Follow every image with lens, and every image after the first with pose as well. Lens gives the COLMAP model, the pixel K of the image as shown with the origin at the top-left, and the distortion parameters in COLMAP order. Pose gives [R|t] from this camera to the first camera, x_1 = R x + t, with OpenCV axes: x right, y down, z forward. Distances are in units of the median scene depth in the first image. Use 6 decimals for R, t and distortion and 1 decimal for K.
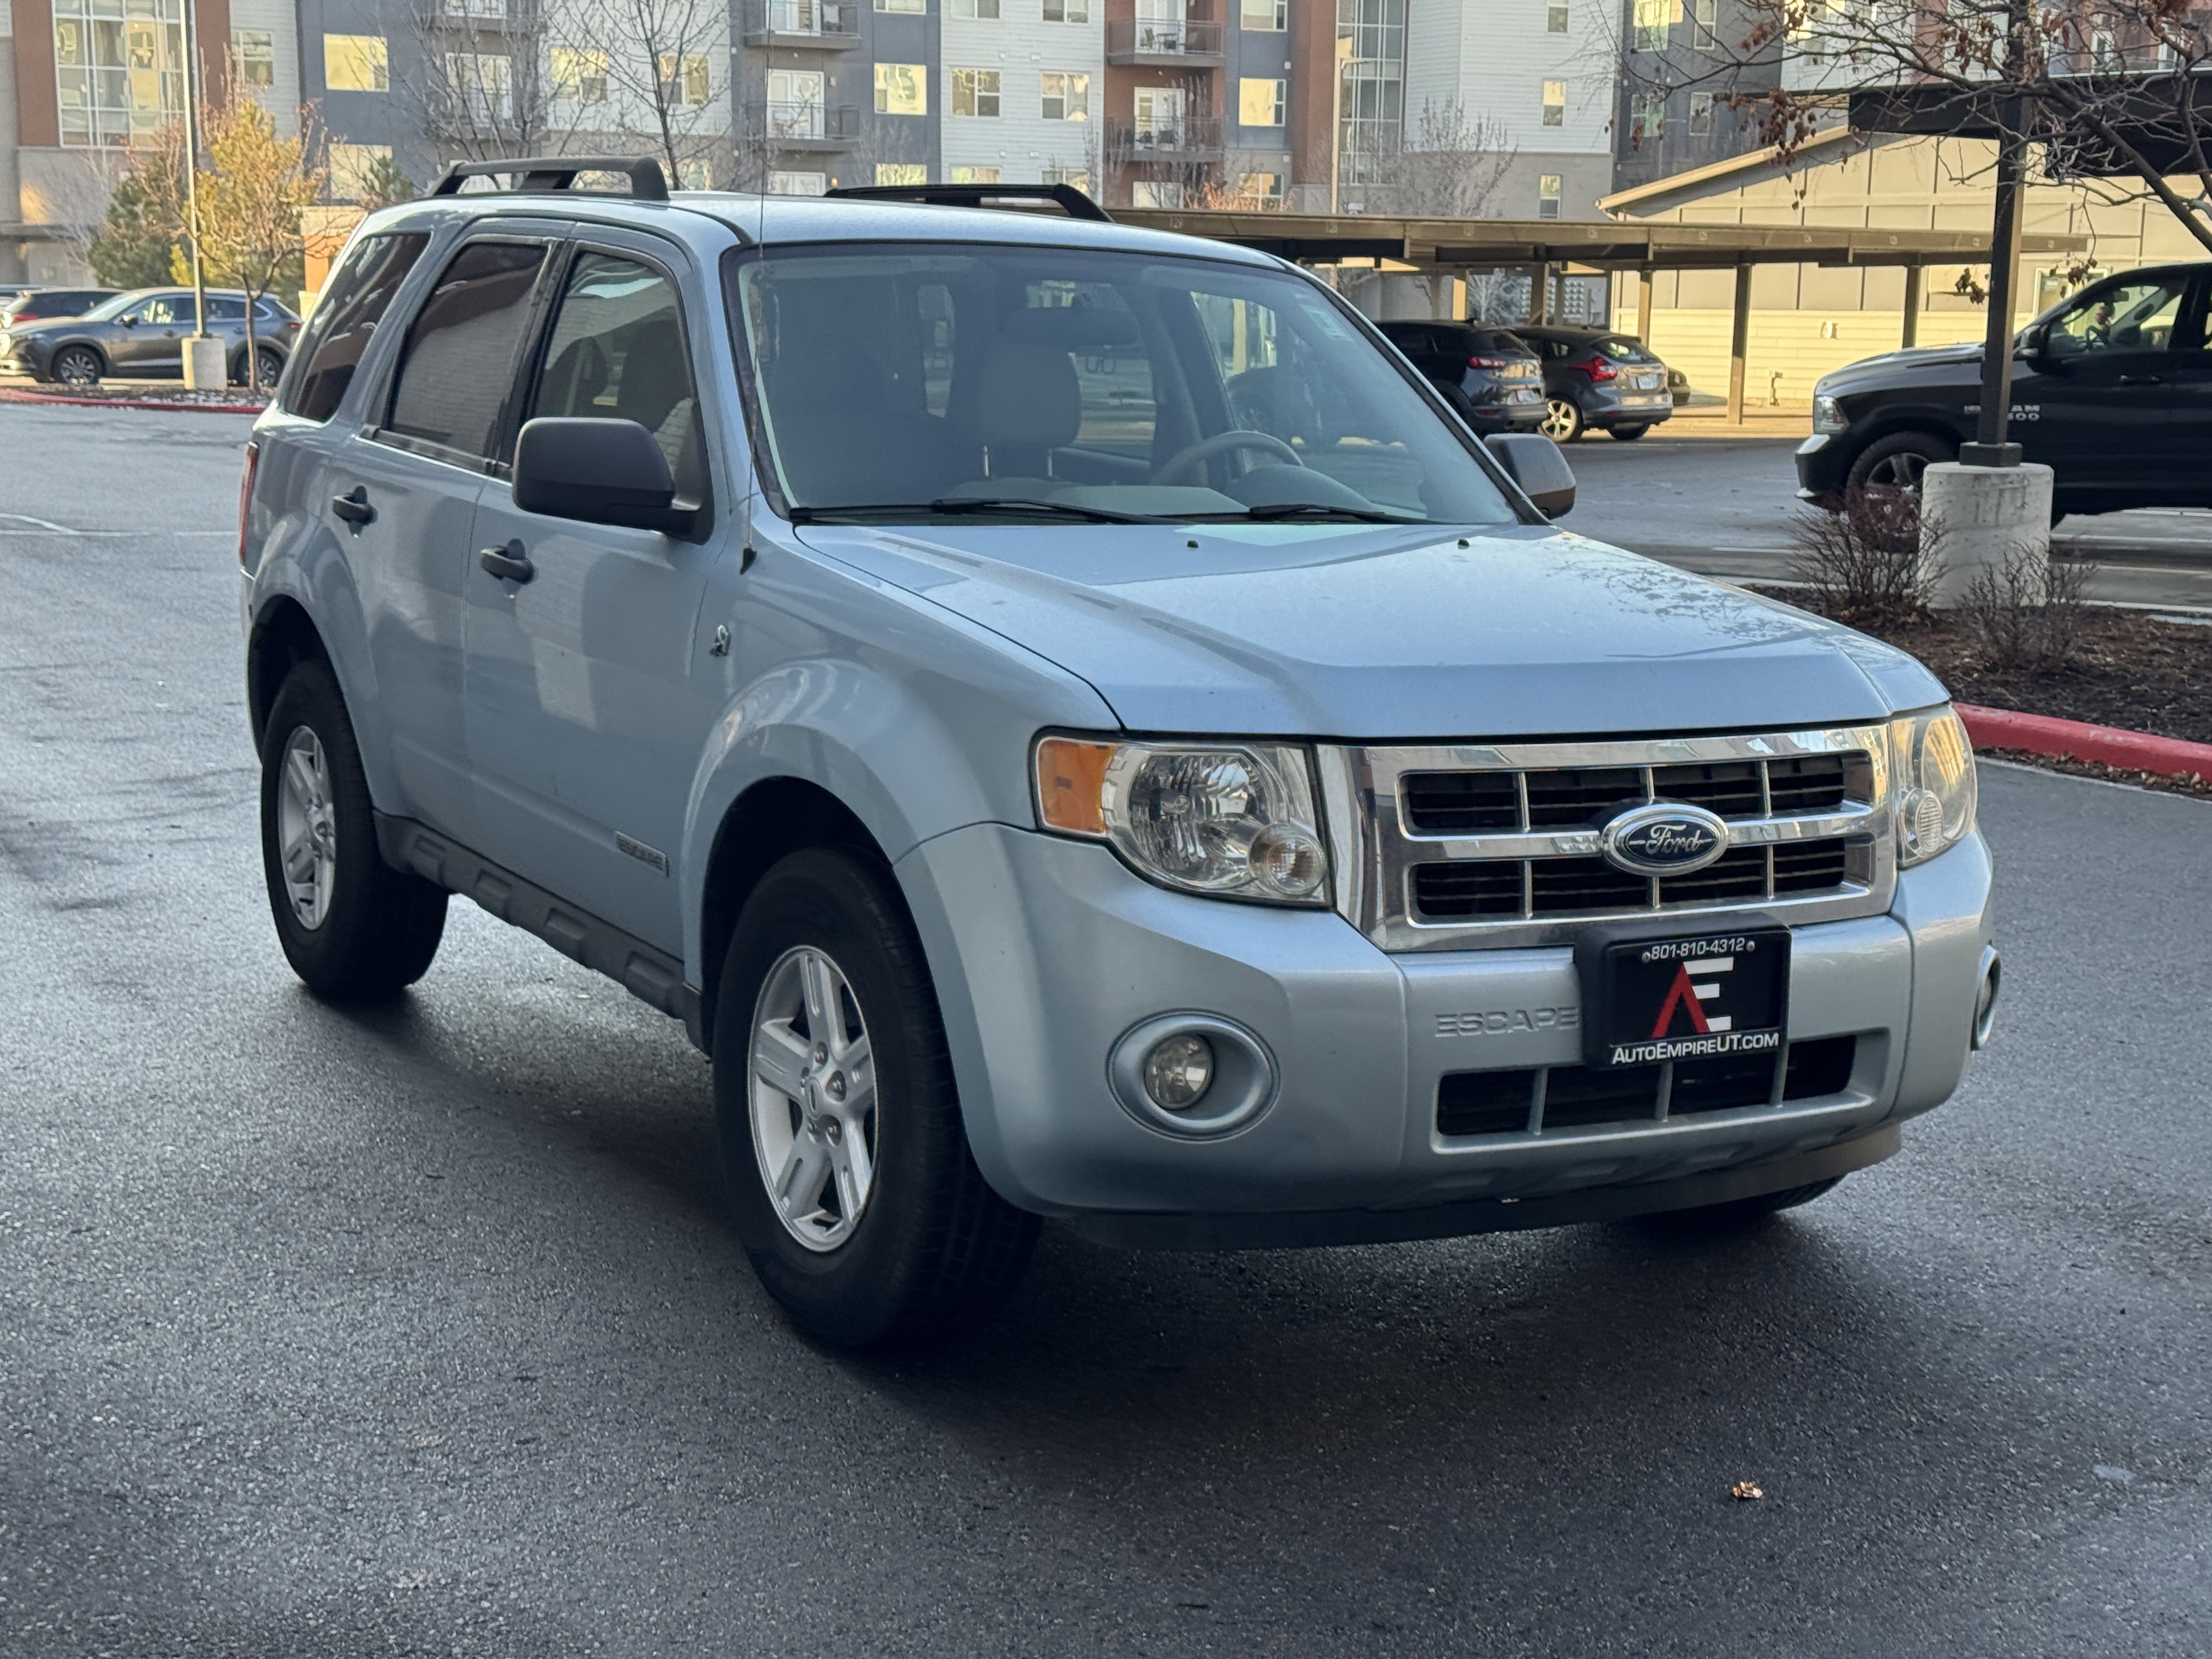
lens RADIAL K [[3224.7, 0, 1058.3], [0, 3224.7, 744.7], [0, 0, 1]] dist [0.165736, -0.075537]
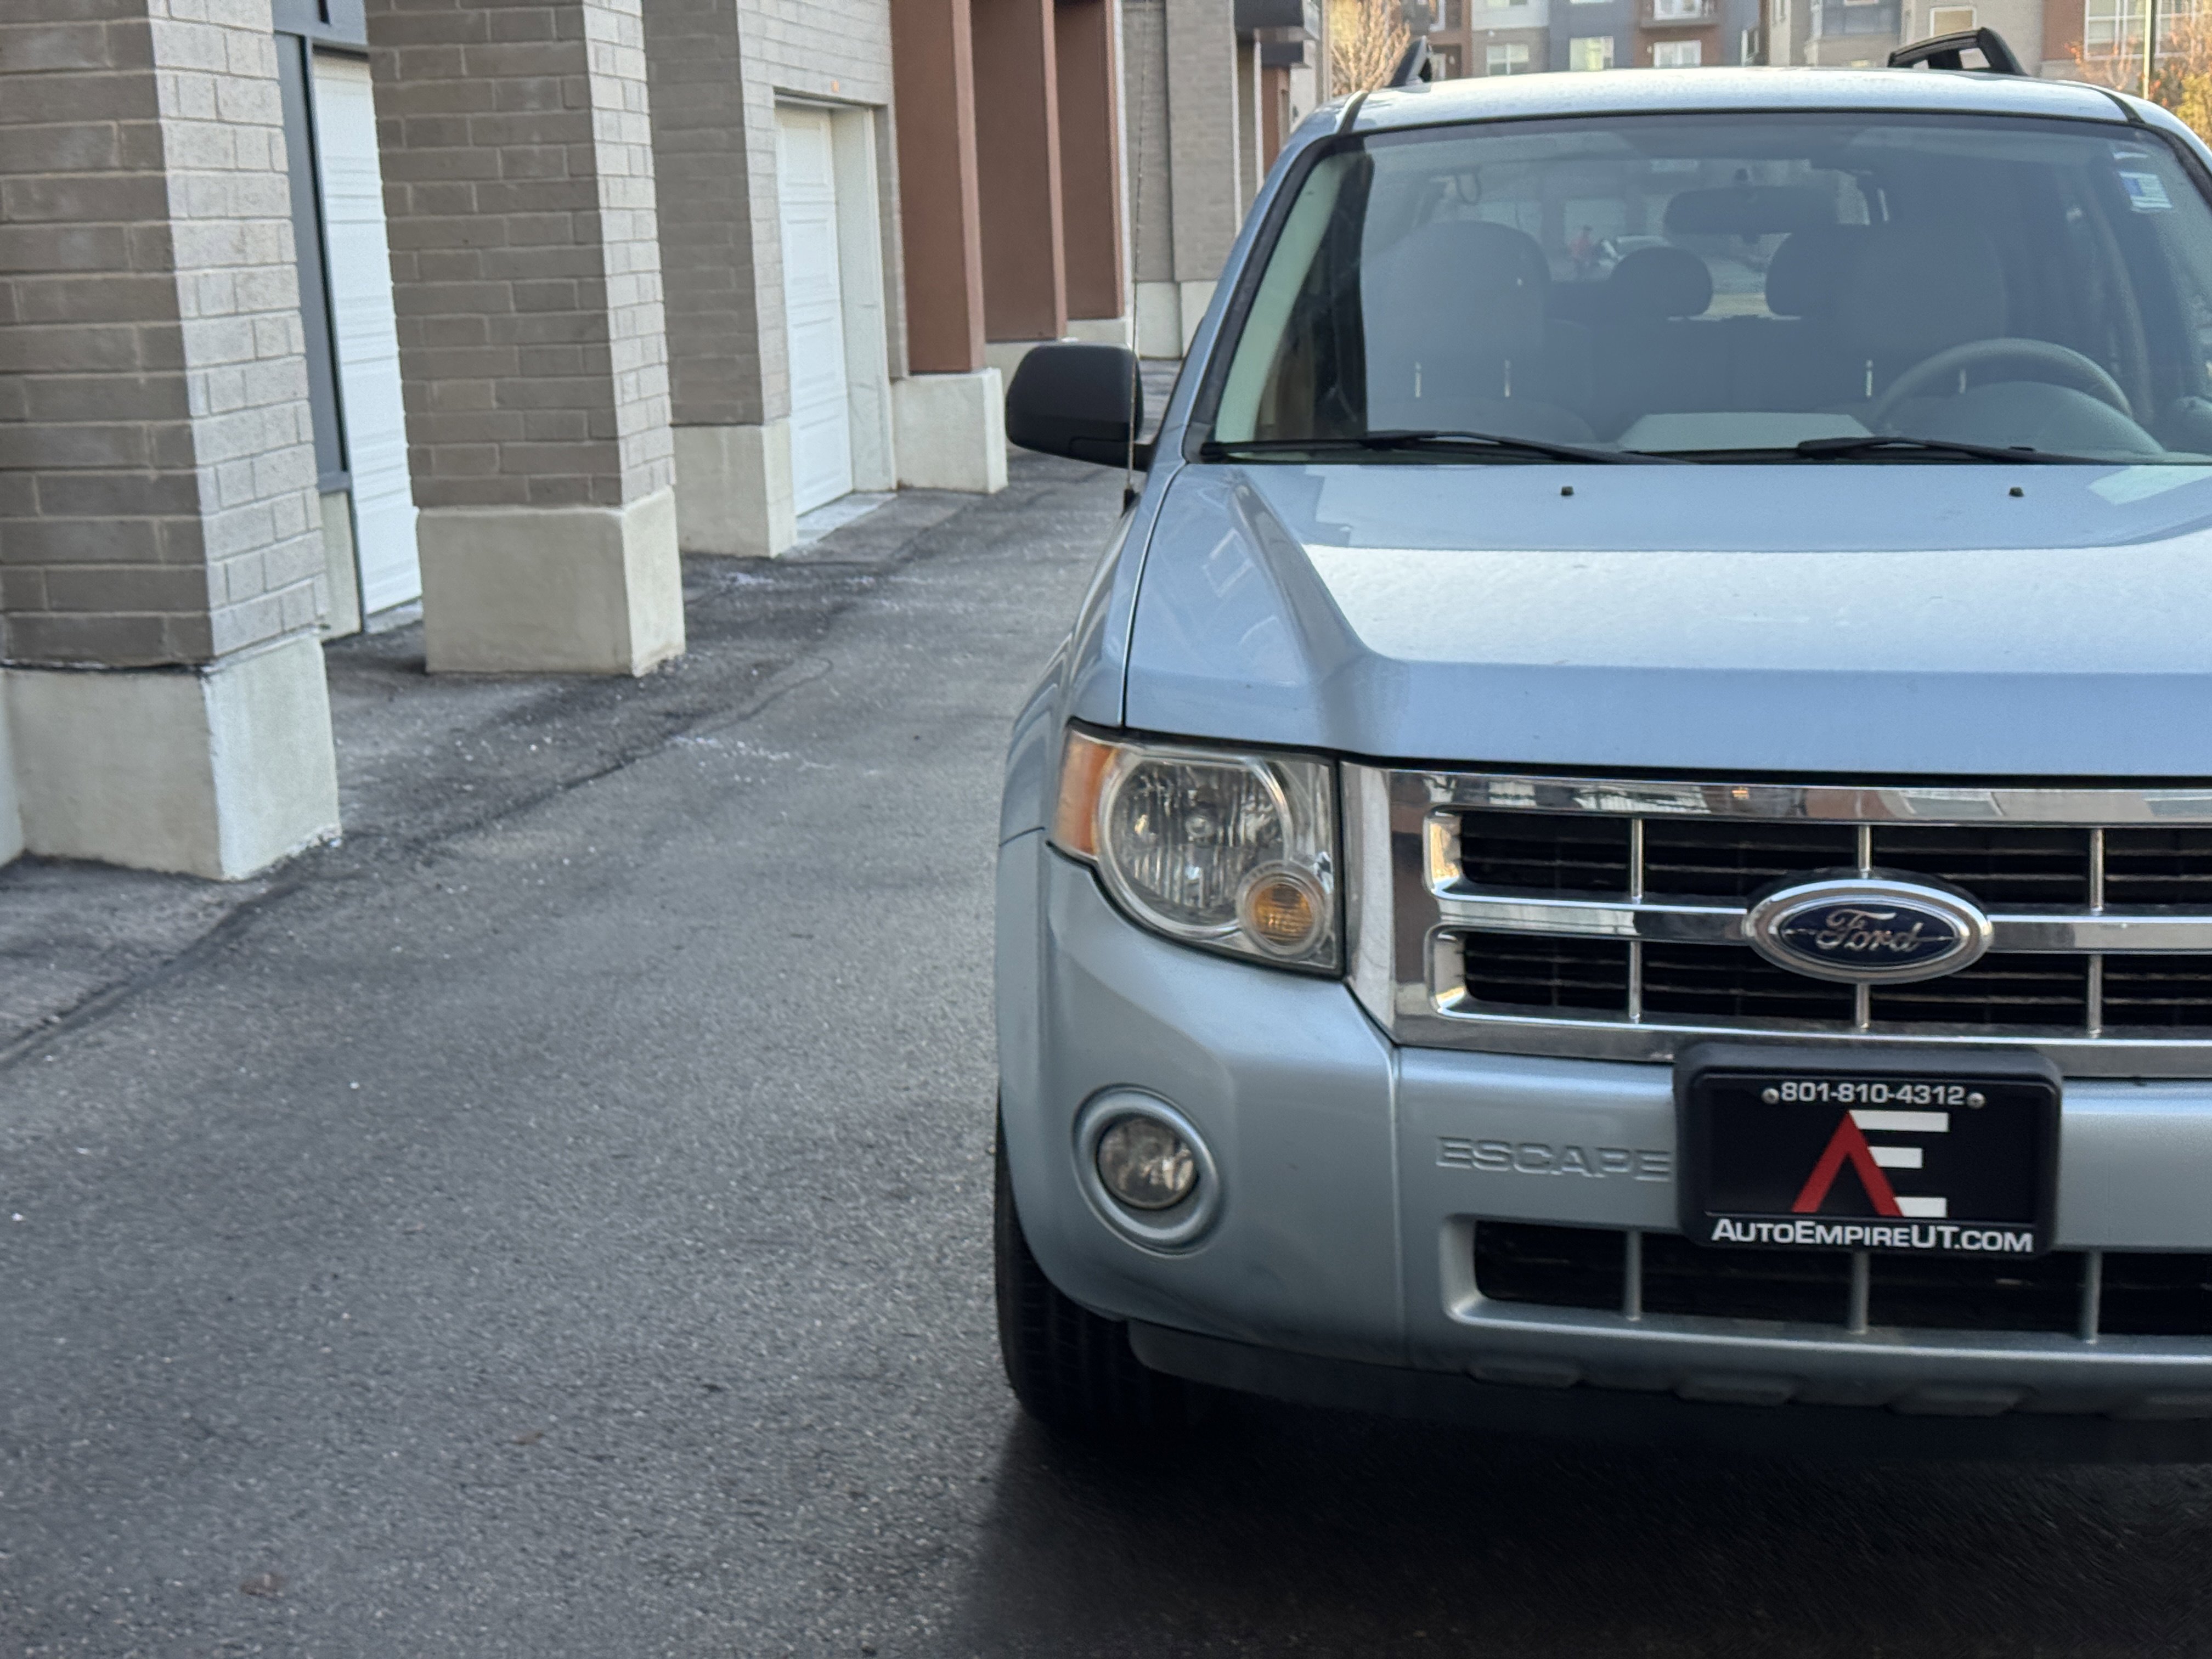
lens RADIAL K [[3128.9, 0, 1129.5], [0, 3128.9, 722.6], [0, 0, 1]] dist [0.238180, -0.114249]
pose [[0.816294, 0.061030, -0.574403, 0.448778], [-0.047835, 0.998129, 0.038070, -0.034035], [0.575652, -0.003600, 0.817687, 0.353167]]
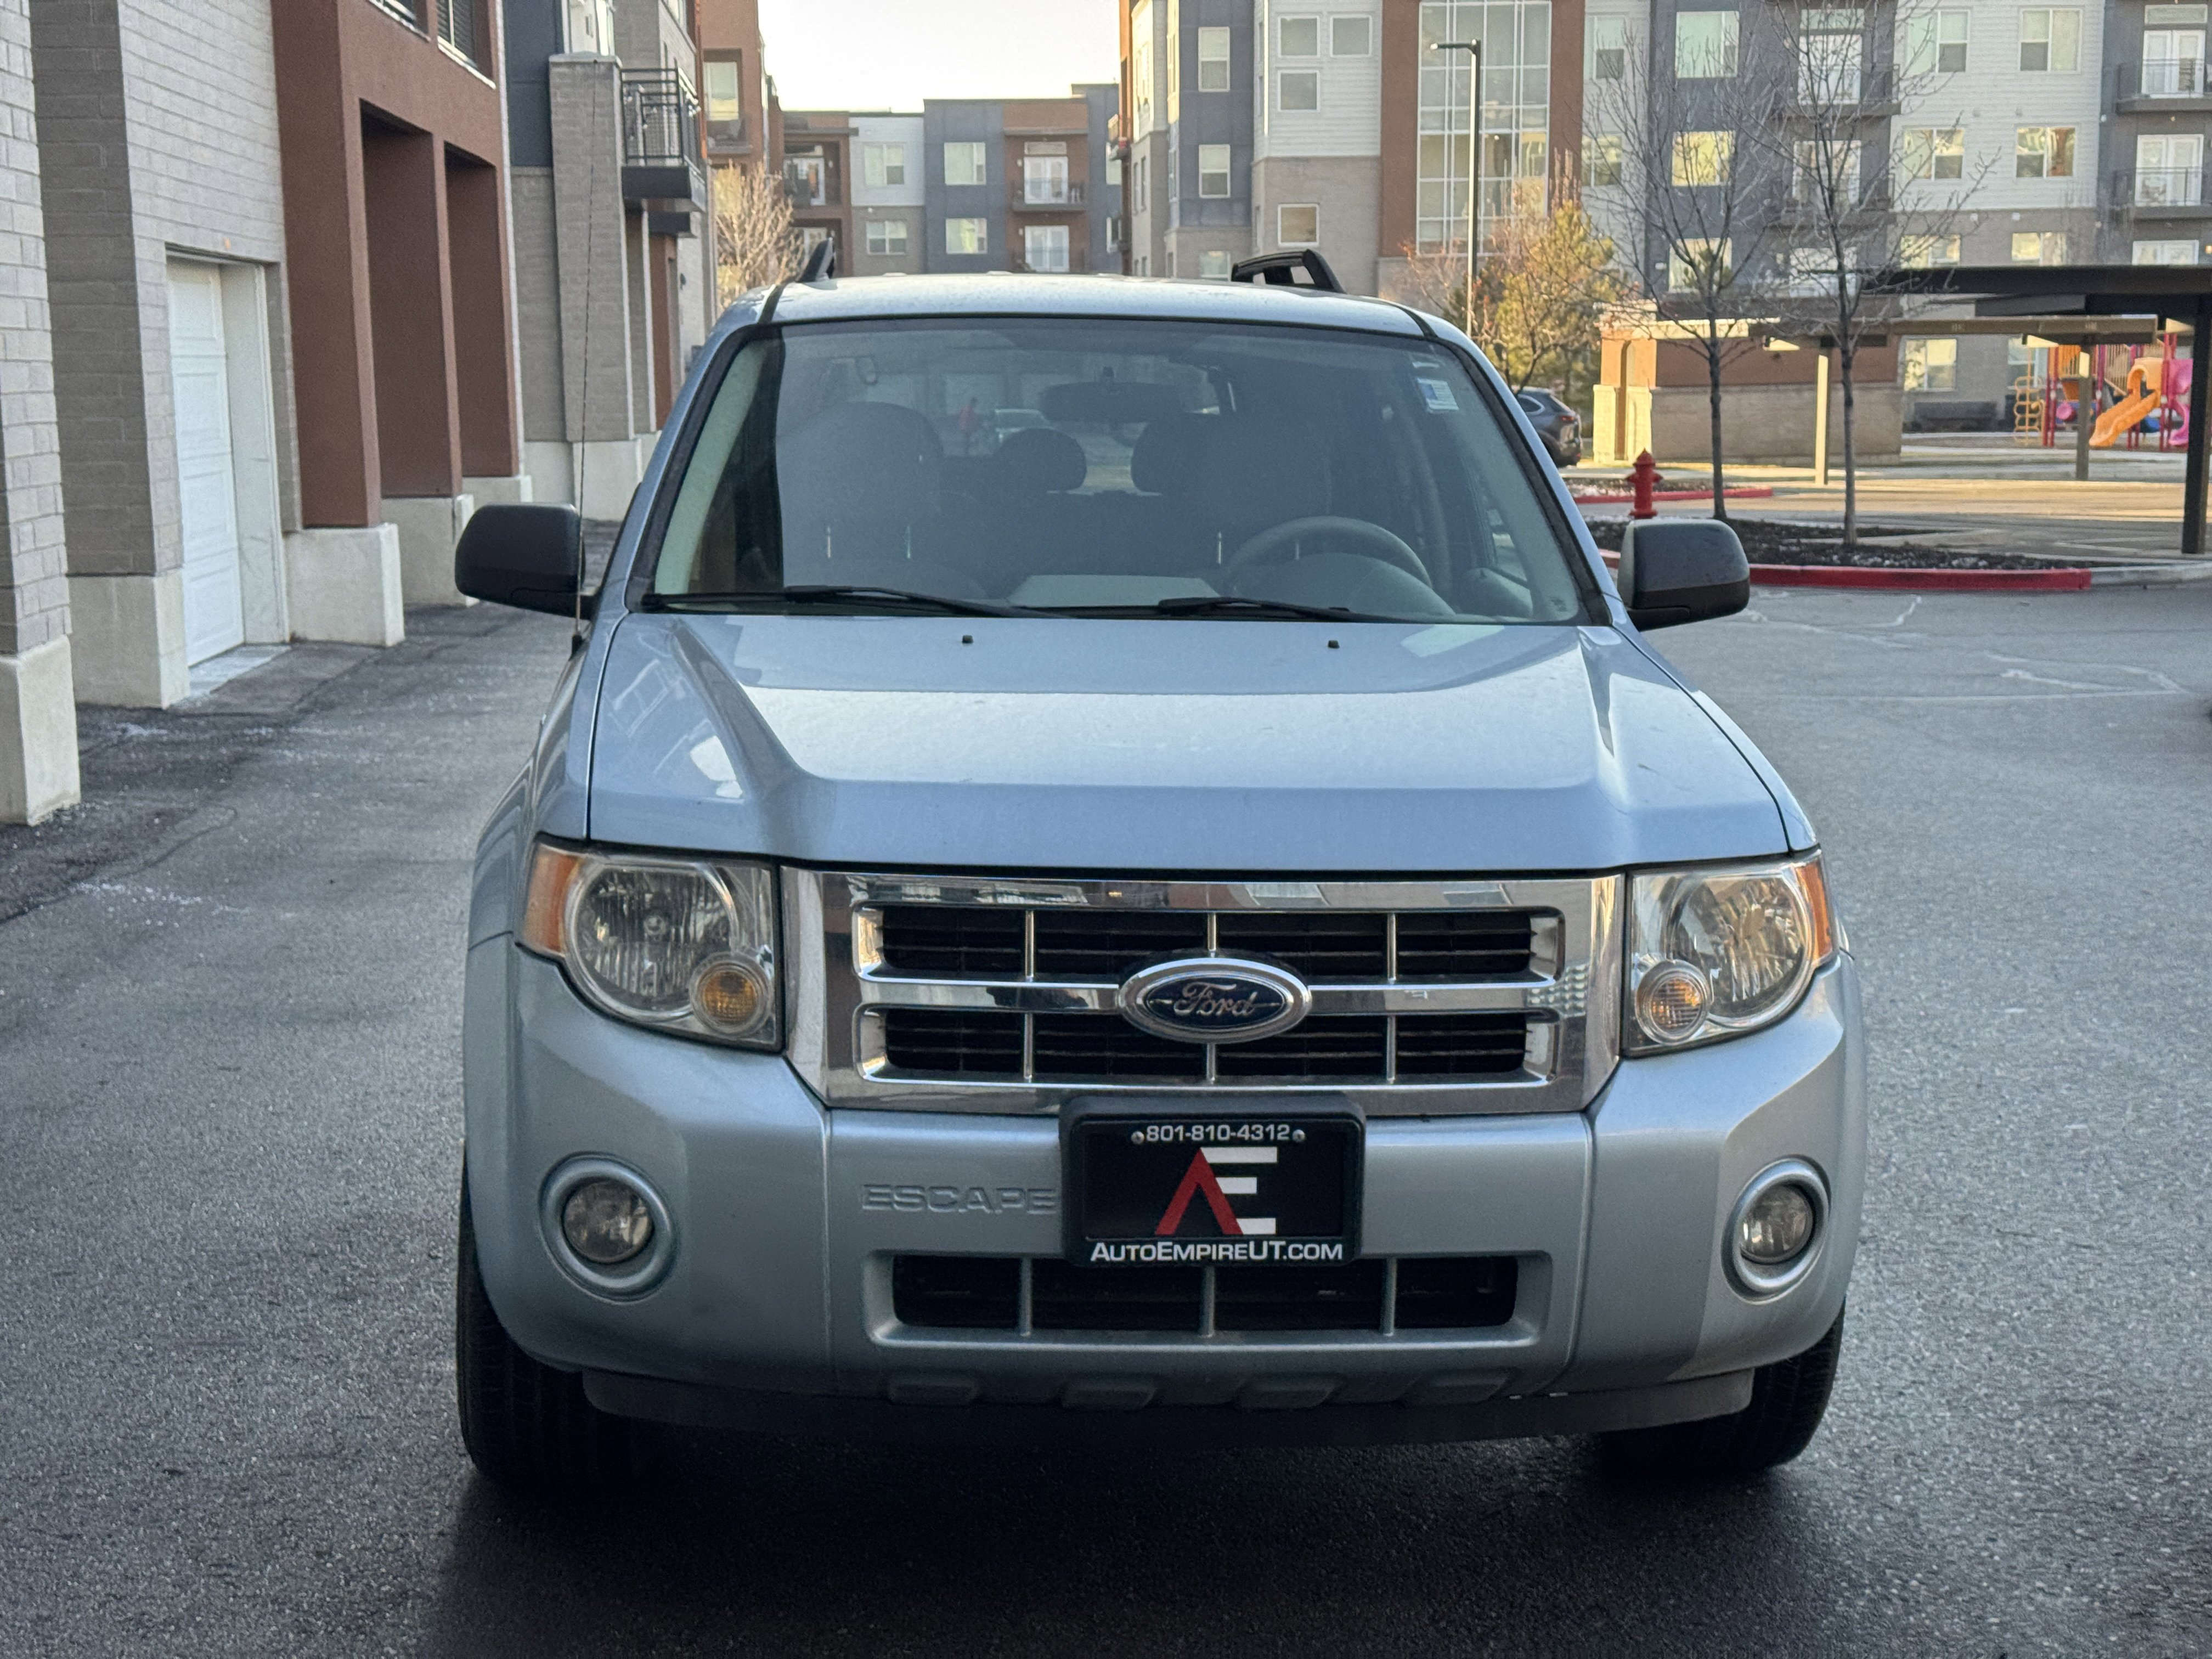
lens RADIAL K [[3118.6, 0, 1064.6], [0, 3118.6, 725.9], [0, 0, 1]] dist [0.266237, -0.322058]
pose [[0.903440, 0.032910, -0.427450, 0.501126], [-0.045594, 0.998770, -0.019469, -0.024739], [0.426283, 0.037078, 0.903830, 0.243697]]
